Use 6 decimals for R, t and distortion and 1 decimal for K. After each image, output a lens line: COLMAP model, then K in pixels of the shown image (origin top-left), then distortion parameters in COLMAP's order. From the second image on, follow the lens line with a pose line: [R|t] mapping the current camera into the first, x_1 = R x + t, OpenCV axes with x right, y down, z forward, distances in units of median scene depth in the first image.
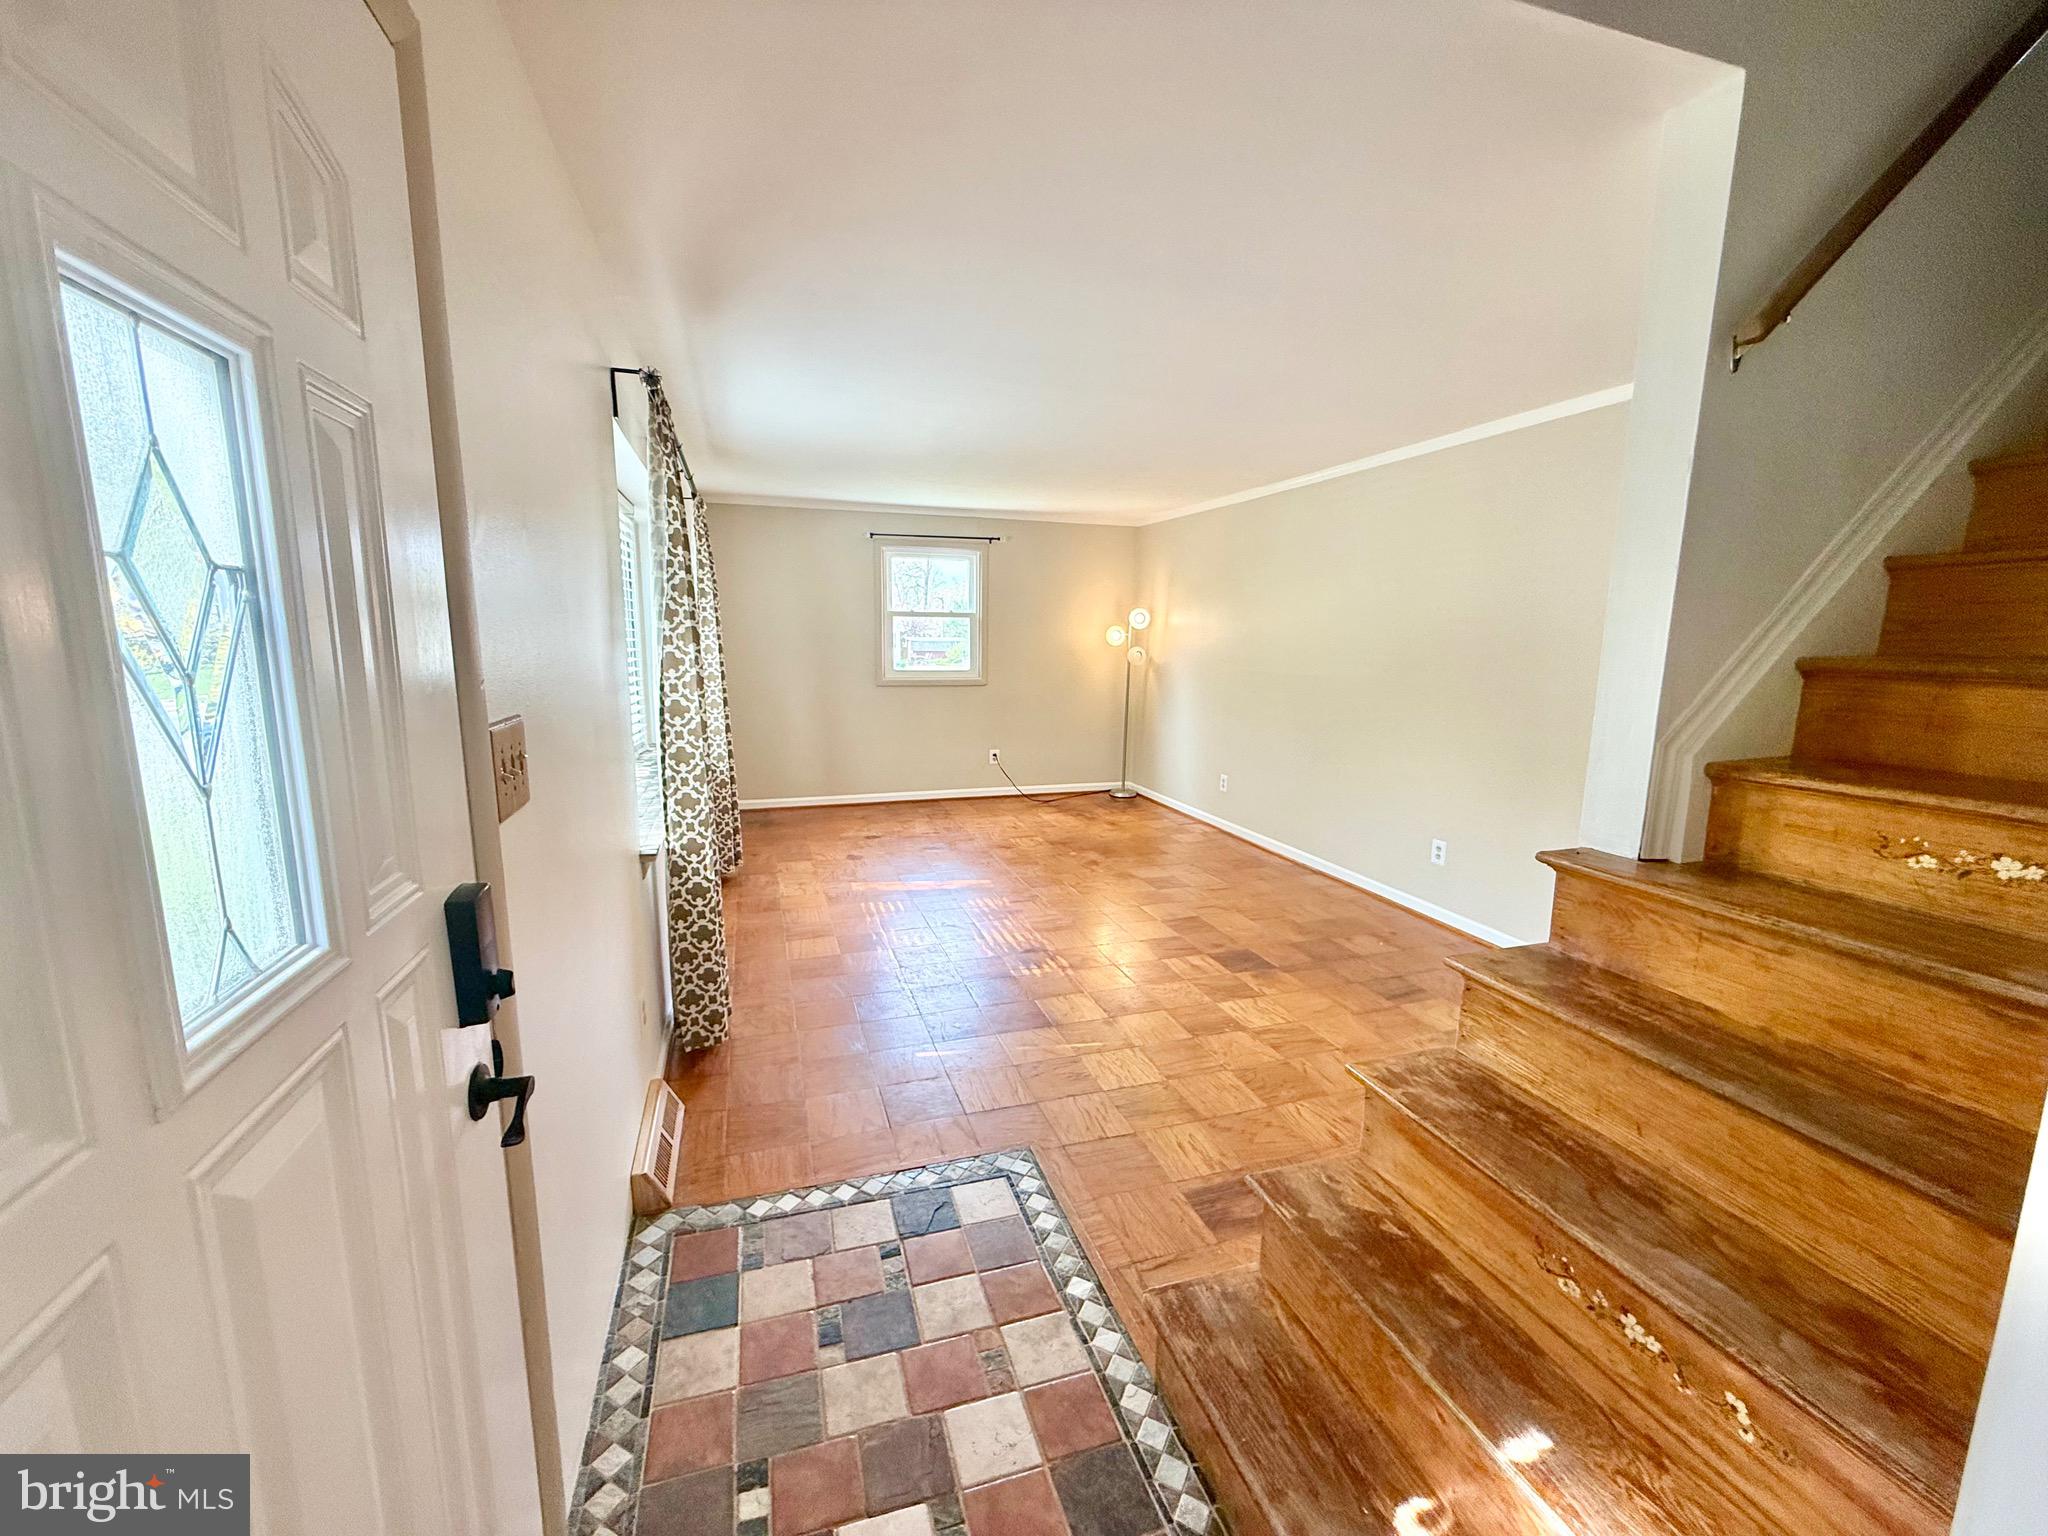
lens RADIAL K [[818.0, 0, 1023.7], [0, 818.0, 776.8], [0, 0, 1]] dist [0.002376, 0.000034]
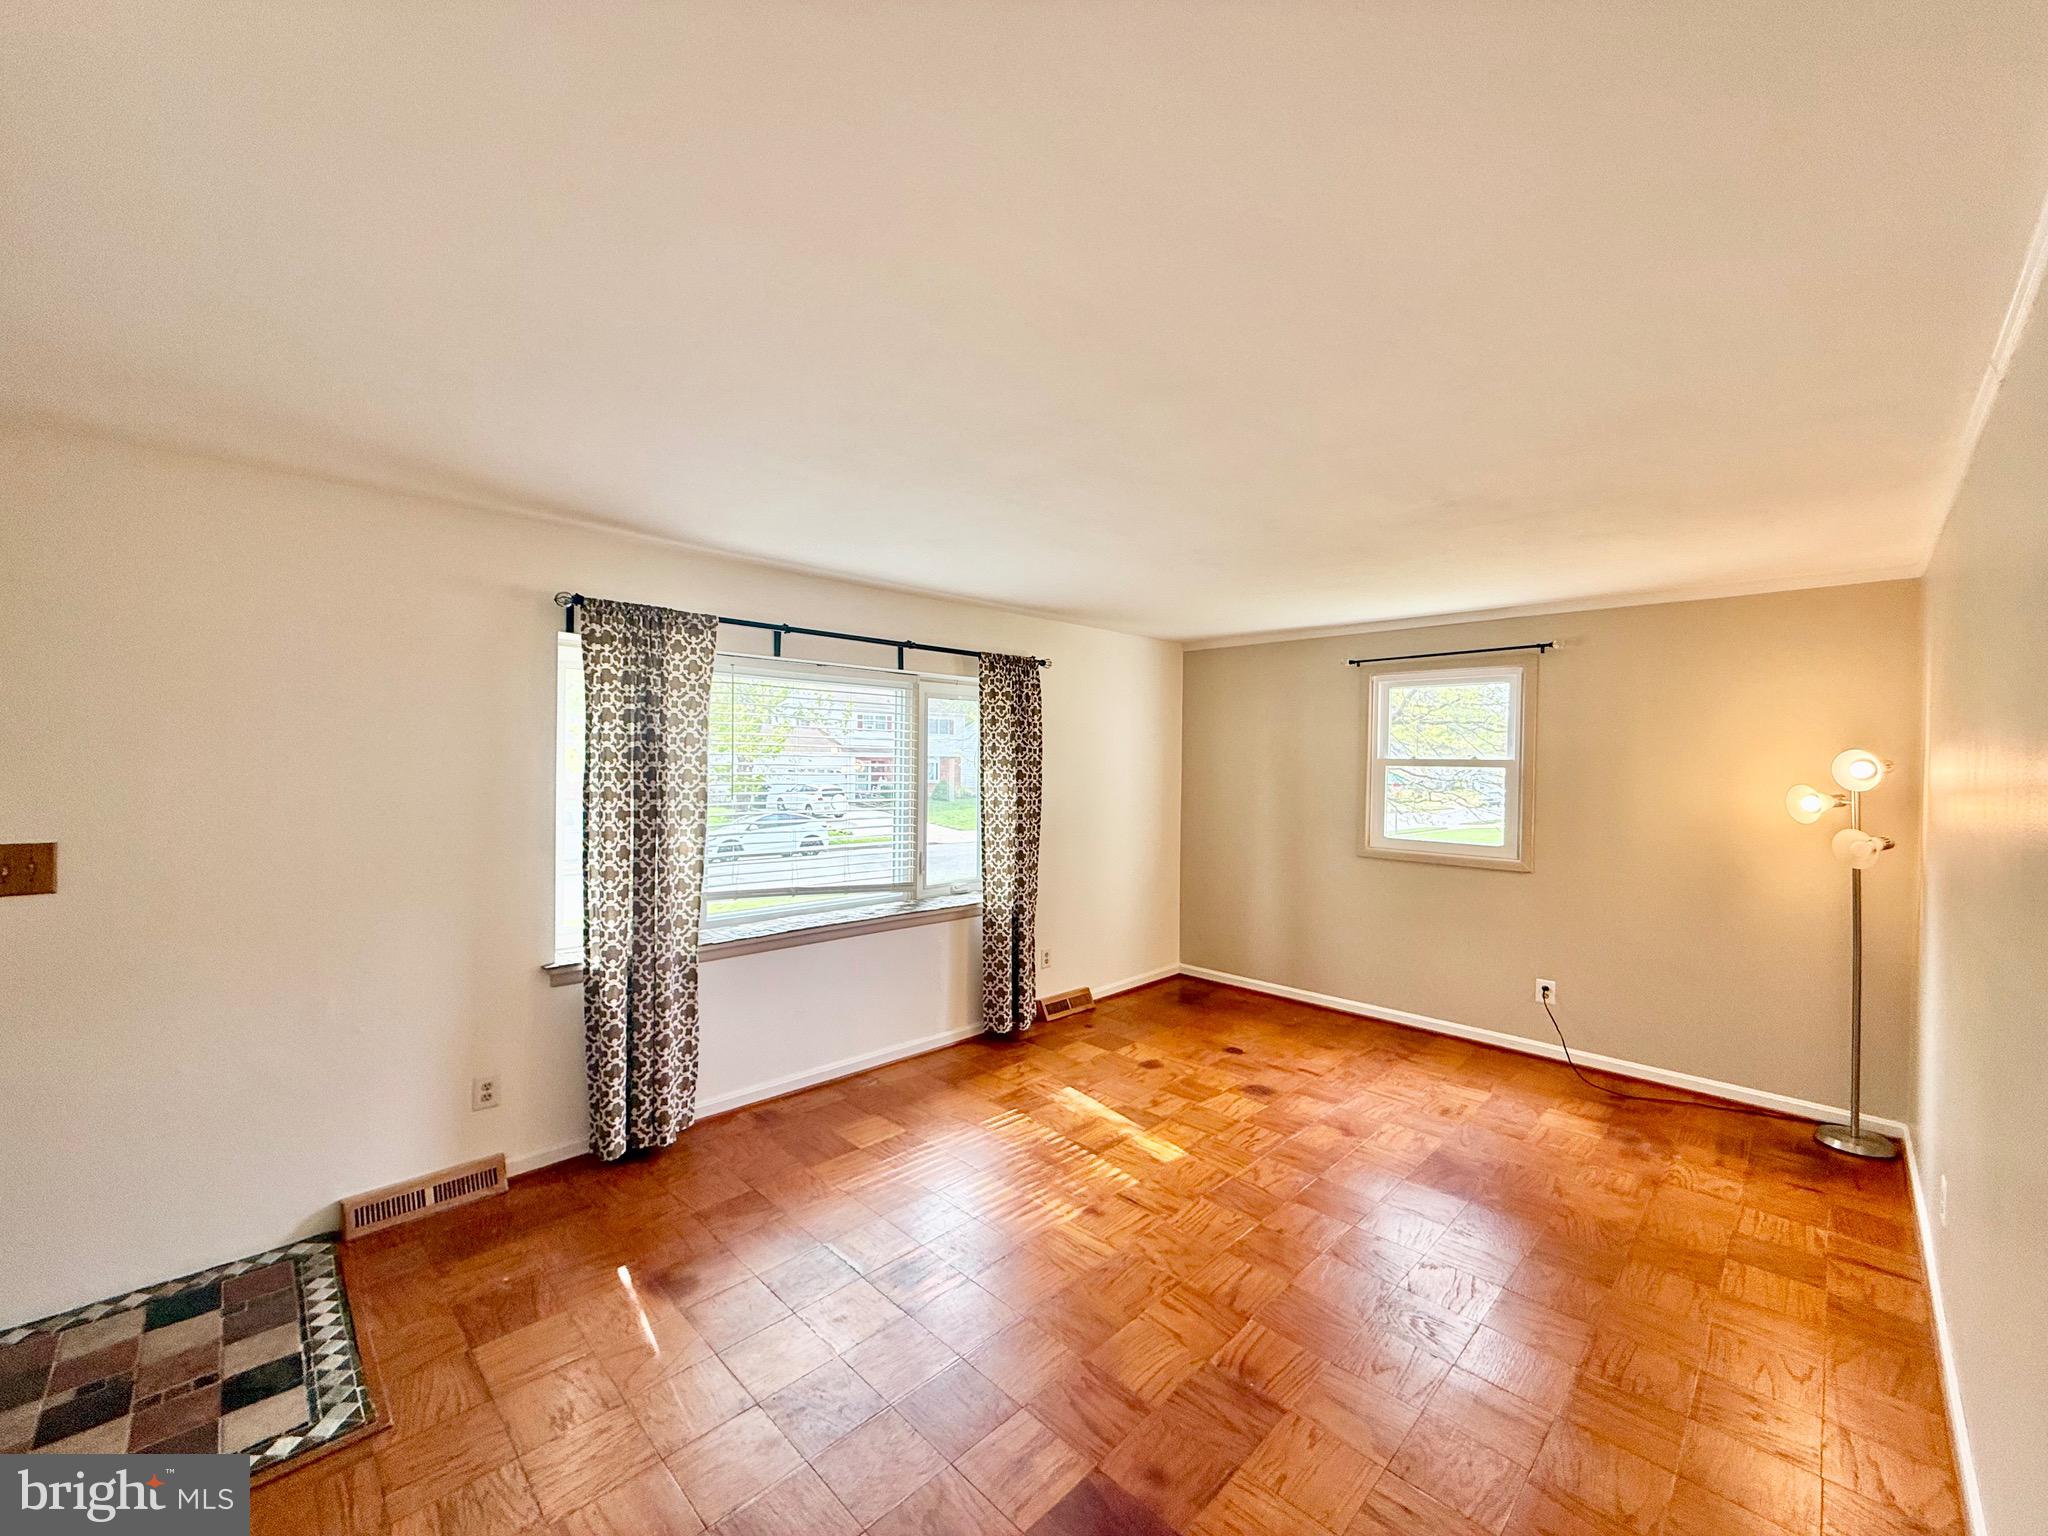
lens RADIAL K [[818.0, 0, 1011.5], [0, 818.0, 763.3], [0, 0, 1]] dist [0.002376, 0.000034]
pose [[0.441496, -0.006466, -0.897240, 0.355075], [-0.160609, 0.983254, -0.086115, -0.079013], [0.882772, 0.182124, 0.433064, 0.373548]]
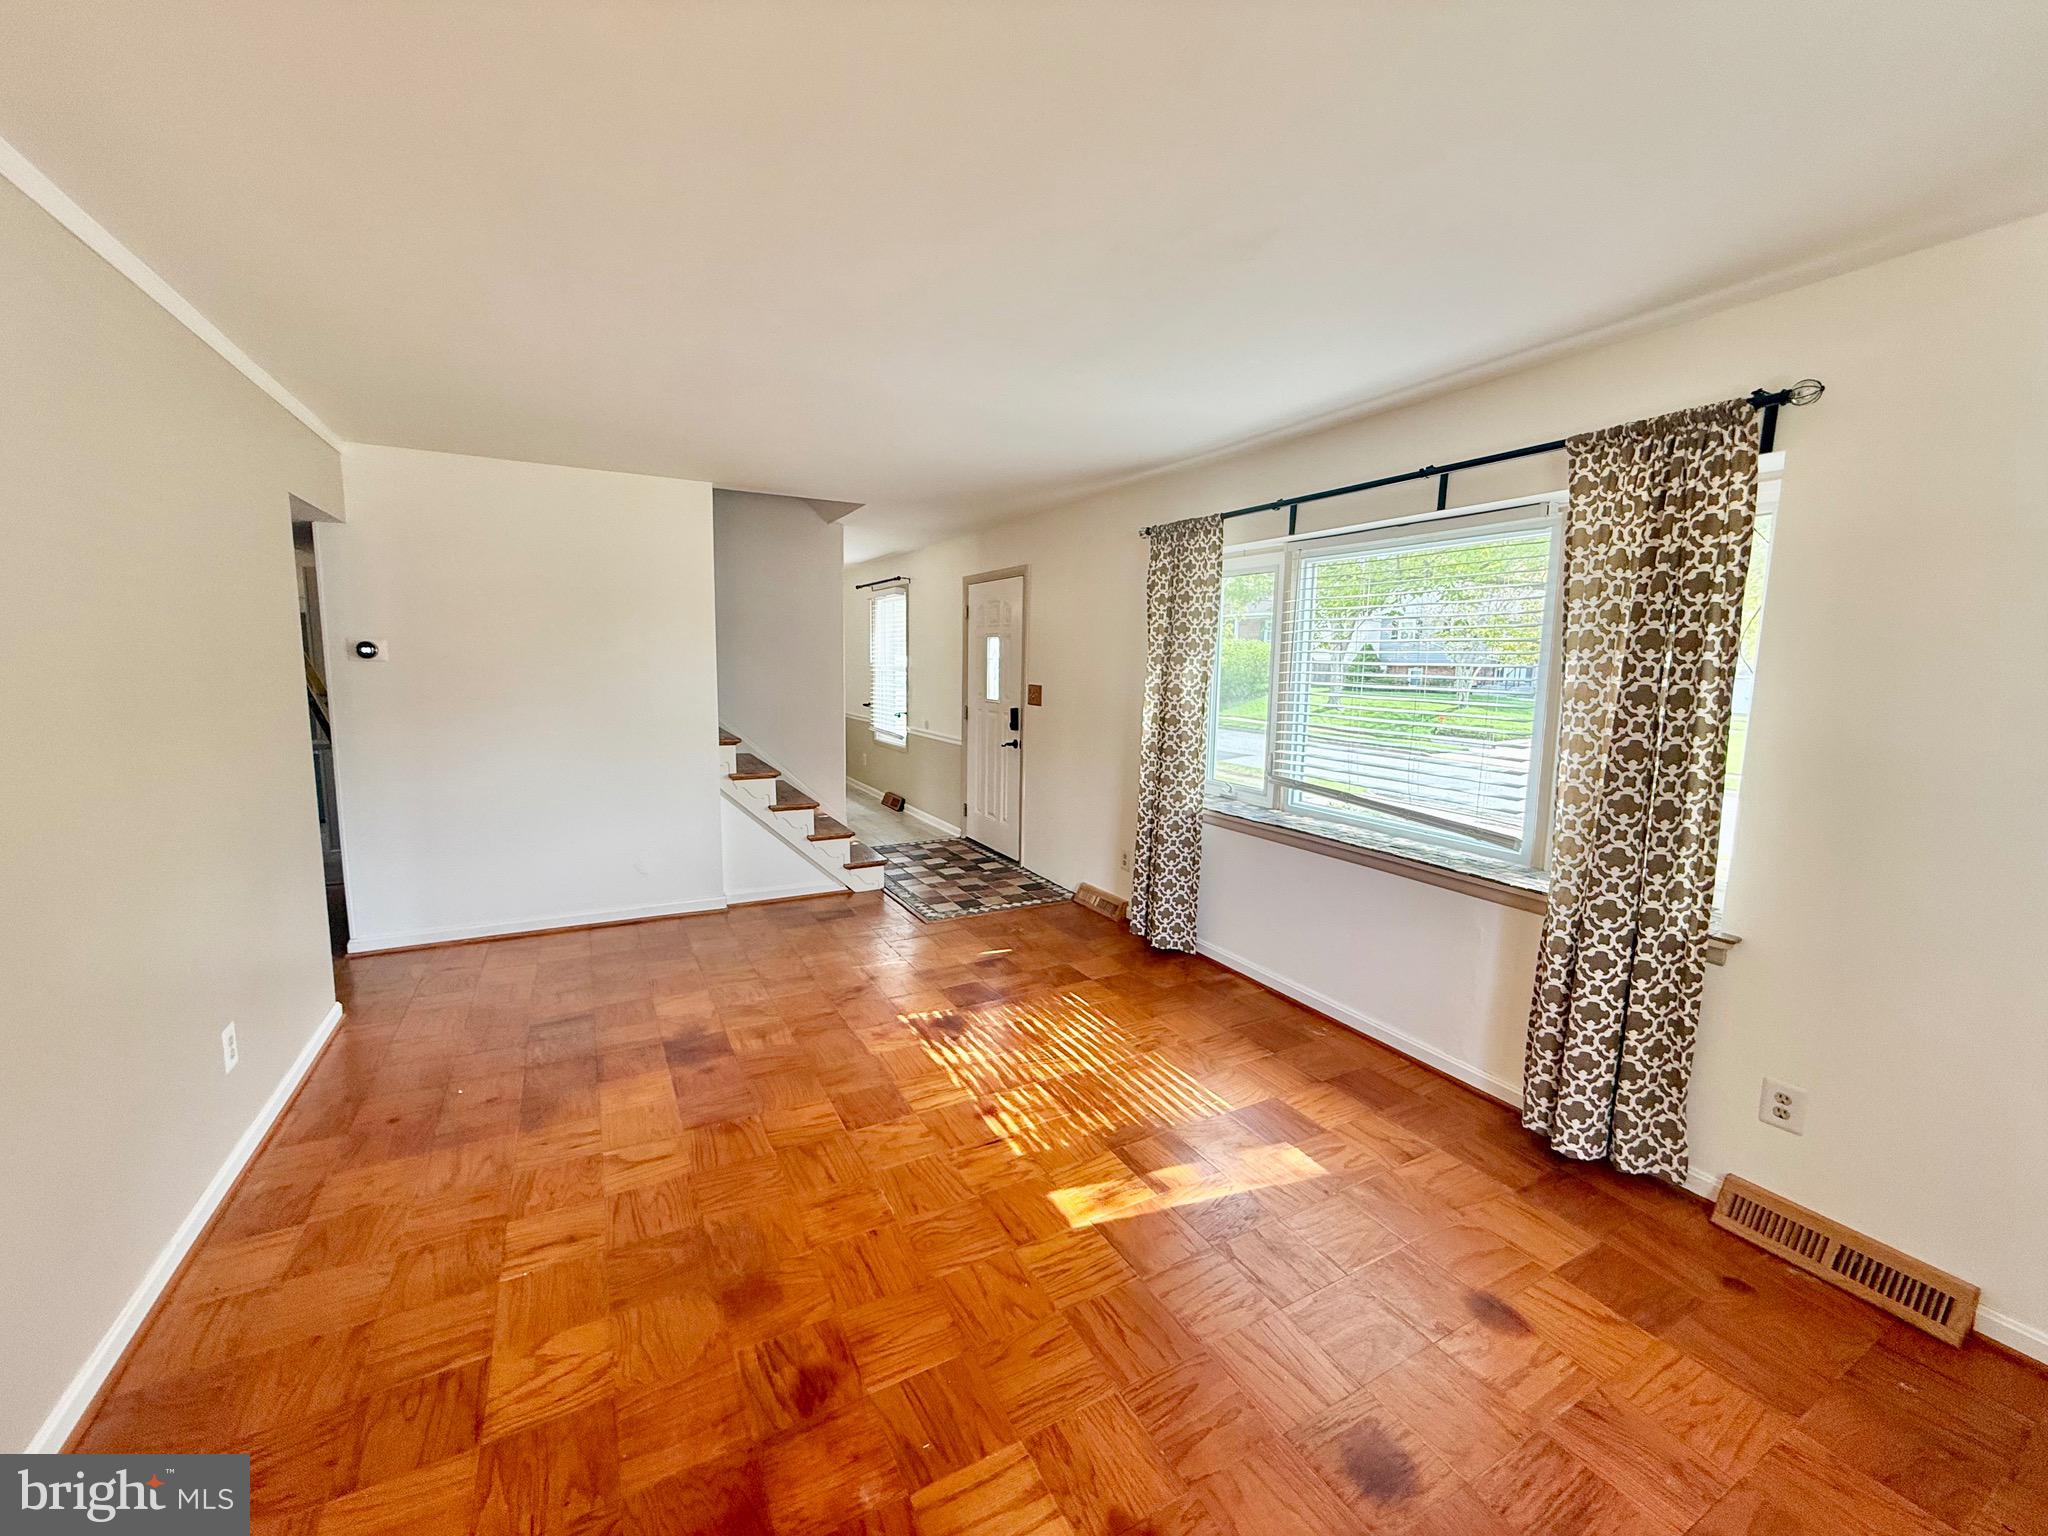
lens RADIAL K [[818.0, 0, 1014.7], [0, 818.0, 757.1], [0, 0, 1]] dist [0.002376, 0.000034]
pose [[-0.985288, -0.007451, -0.170741, 0.049770], [-0.056564, 0.956961, 0.284651, -0.175183], [0.161272, 0.290121, -0.943303, 0.962772]]
